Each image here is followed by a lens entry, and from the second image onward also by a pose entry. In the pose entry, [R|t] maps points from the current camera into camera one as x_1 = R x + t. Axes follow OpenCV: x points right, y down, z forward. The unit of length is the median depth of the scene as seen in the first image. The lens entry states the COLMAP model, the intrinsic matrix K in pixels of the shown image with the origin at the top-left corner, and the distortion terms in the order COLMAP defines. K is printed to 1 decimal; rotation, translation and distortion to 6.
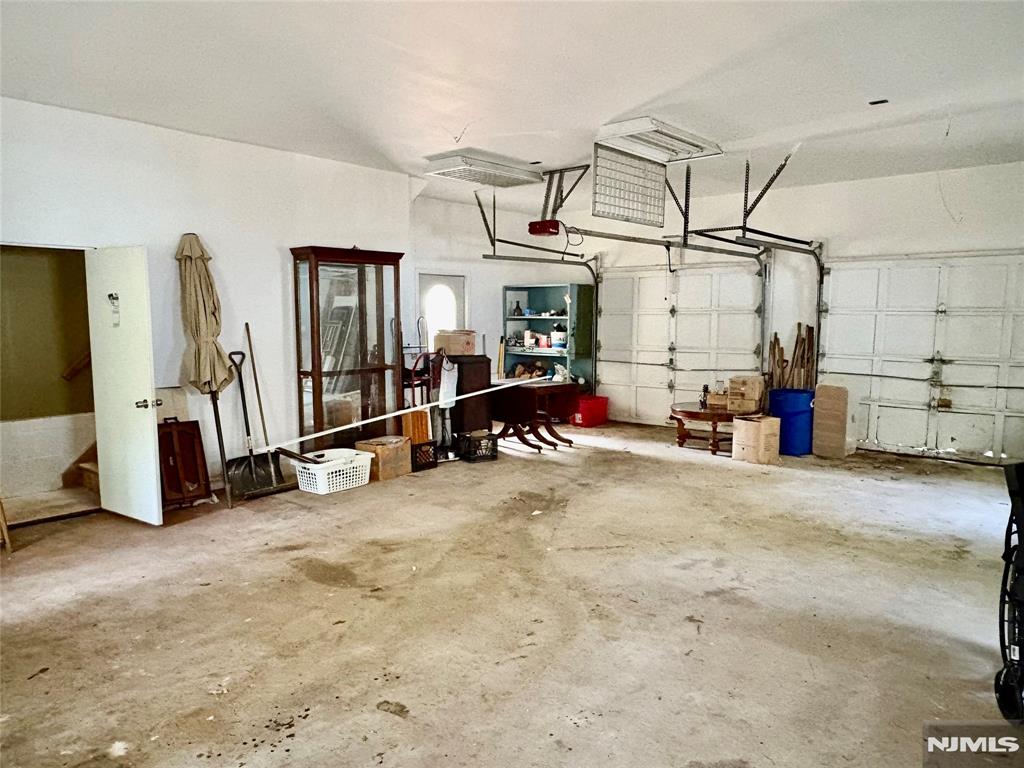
lens RADIAL K [[700.1, 0, 510.6], [0, 700.1, 388.1], [0, 0, 1]] dist [-0.002923, 0.002031]
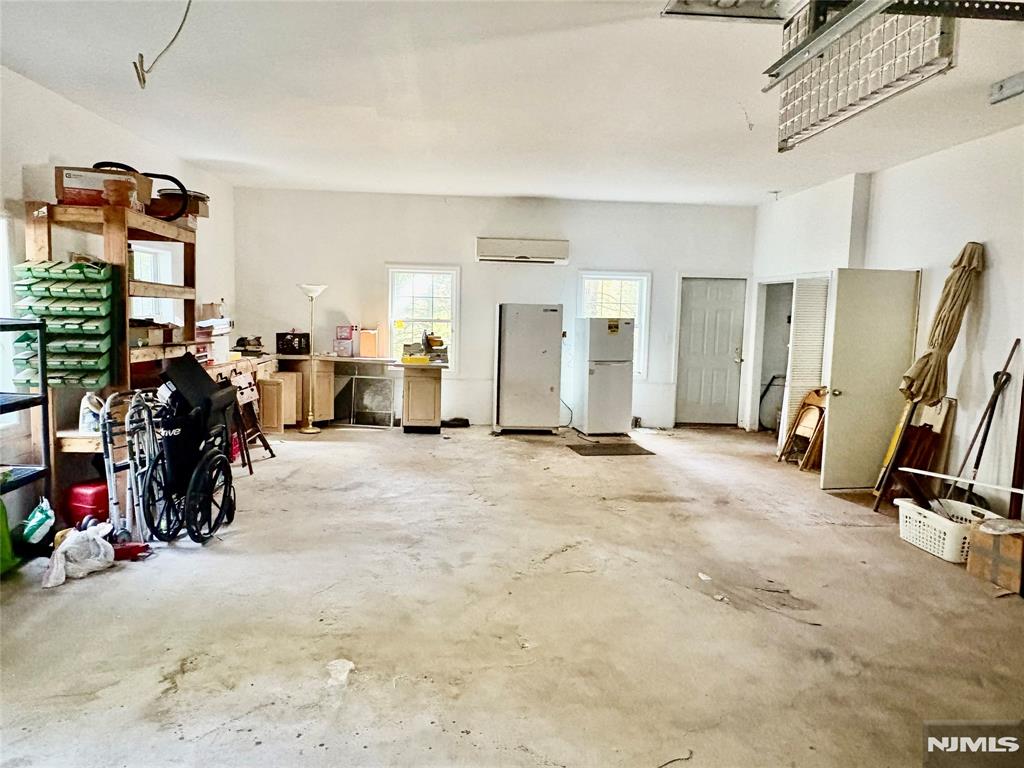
lens RADIAL K [[700.1, 0, 509.8], [0, 700.1, 381.5], [0, 0, 1]] dist [-0.002923, 0.002031]
pose [[-0.712781, 0.052408, -0.699426, 0.551251], [-0.103420, 0.978451, 0.178711, -0.114610], [0.693720, 0.199717, -0.692001, 1.028144]]
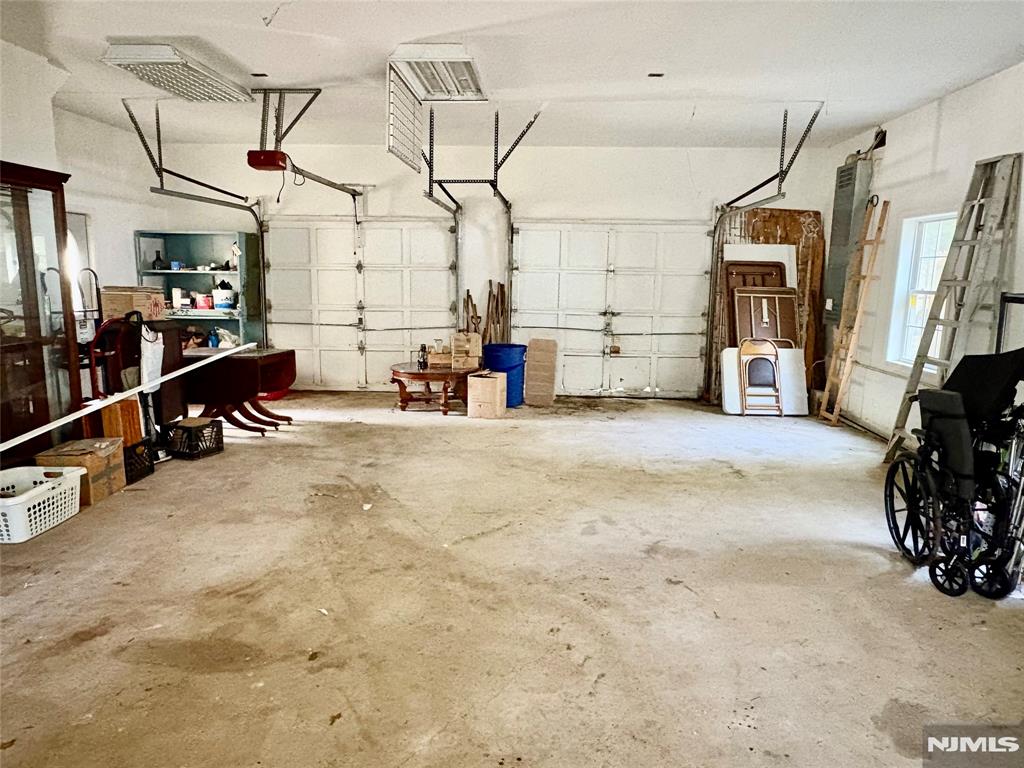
lens RADIAL K [[700.1, 0, 512.6], [0, 700.1, 387.5], [0, 0, 1]] dist [-0.002923, 0.002031]
pose [[0.791460, -0.086950, 0.605005, -0.242674], [0.051876, 0.995814, 0.075252, -0.013113], [-0.609016, -0.028174, 0.792658, 0.181651]]
